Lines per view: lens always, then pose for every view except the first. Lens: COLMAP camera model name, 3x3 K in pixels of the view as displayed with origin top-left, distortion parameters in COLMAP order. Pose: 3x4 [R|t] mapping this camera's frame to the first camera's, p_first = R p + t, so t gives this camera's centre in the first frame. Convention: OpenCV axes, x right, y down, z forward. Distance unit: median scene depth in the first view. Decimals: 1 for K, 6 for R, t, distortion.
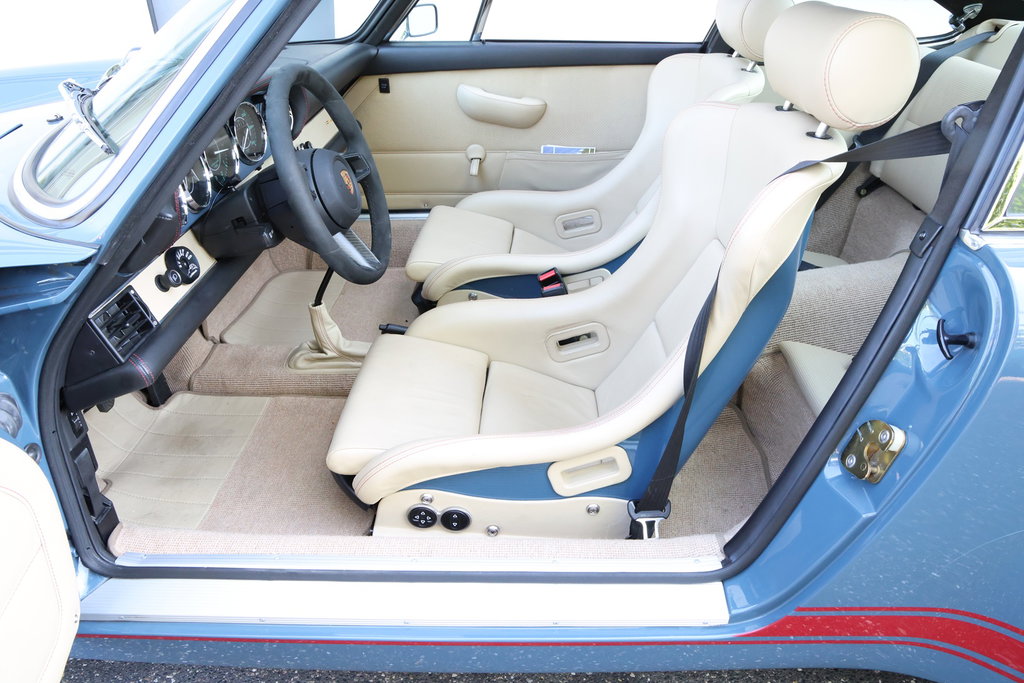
lens RADIAL K [[721.7, 0, 512.0], [0, 721.7, 341.5], [0, 0, 1]] dist [-0.052267, 0.007306]
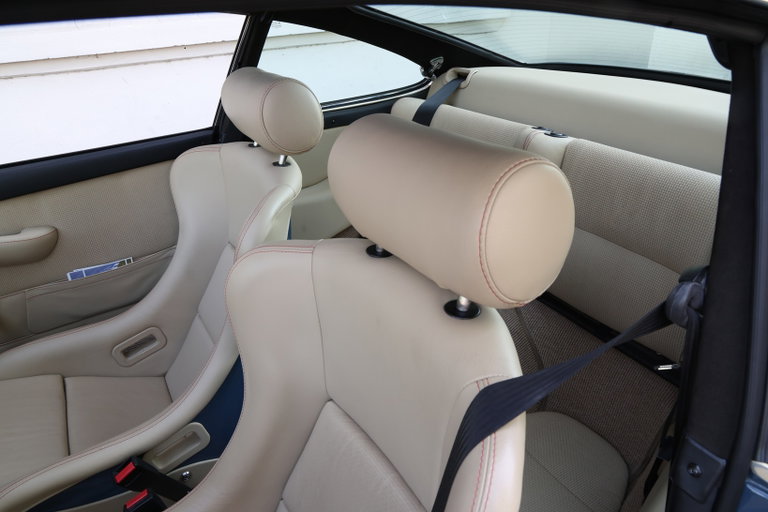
lens RADIAL K [[541.3, 0, 384.0], [0, 541.3, 256.0], [0, 0, 1]] dist [-0.052267, 0.007306]
pose [[0.828341, -0.284574, 0.482565, 0.057355], [0.316687, 0.948401, 0.015677, -0.191529], [-0.462126, 0.139836, 0.875720, 0.276675]]
